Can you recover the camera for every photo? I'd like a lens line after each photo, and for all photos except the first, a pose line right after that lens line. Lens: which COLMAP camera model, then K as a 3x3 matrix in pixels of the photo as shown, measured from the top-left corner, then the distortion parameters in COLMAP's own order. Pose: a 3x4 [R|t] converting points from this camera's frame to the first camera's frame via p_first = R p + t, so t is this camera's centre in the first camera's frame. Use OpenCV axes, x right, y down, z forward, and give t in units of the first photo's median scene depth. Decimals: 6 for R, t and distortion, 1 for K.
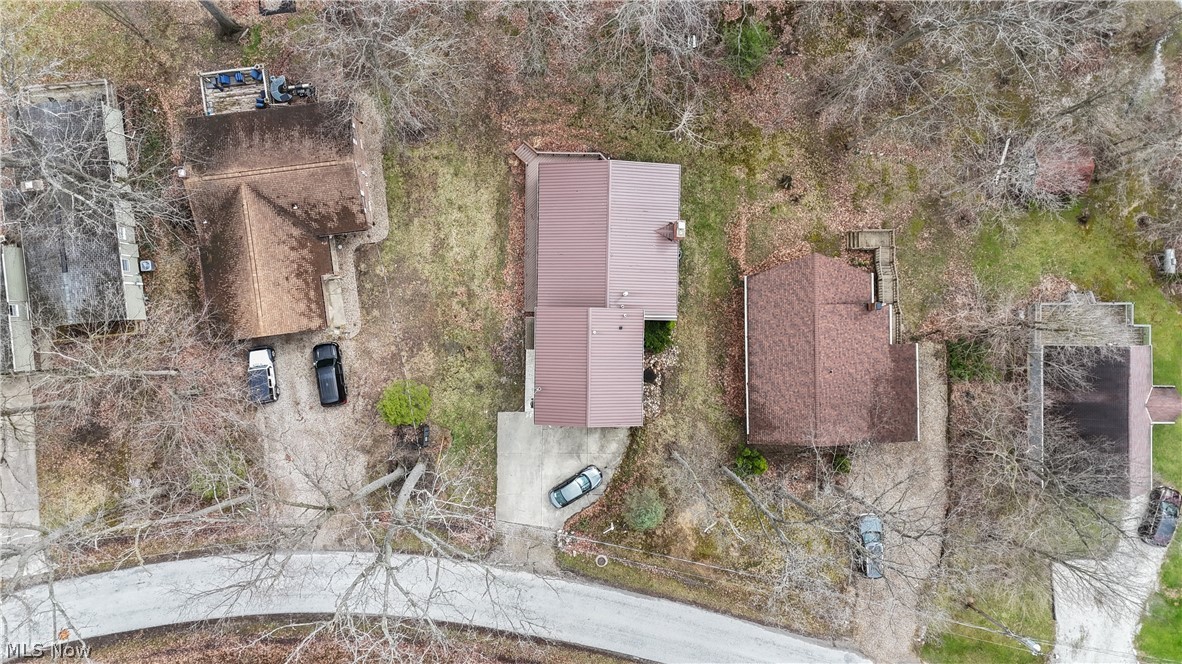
lens RADIAL K [[856.7, 0, 590.8], [0, 856.7, 334.9], [0, 0, 1]] dist [0.079859, -0.060975]
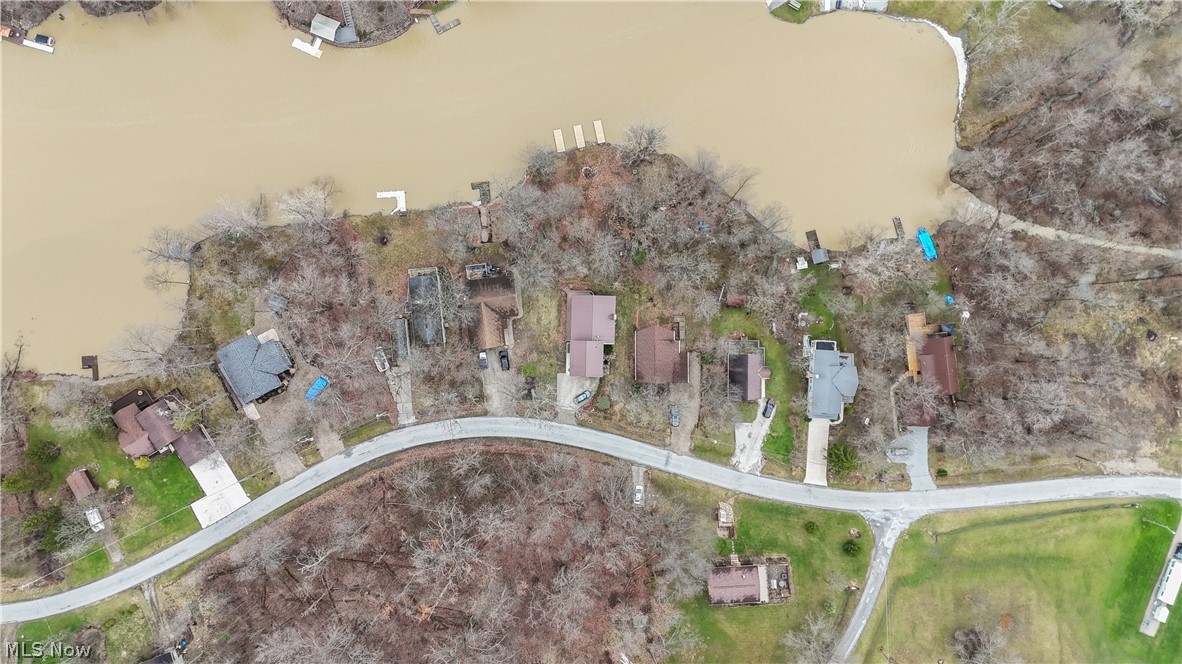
lens RADIAL K [[856.7, 0, 590.3], [0, 856.7, 330.6], [0, 0, 1]] dist [0.079859, -0.060975]
pose [[0.999678, 0.010358, -0.023166, 0.082156], [-0.010532, 0.999917, -0.007424, -0.042991], [0.023087, 0.007666, 0.999704, -2.122843]]
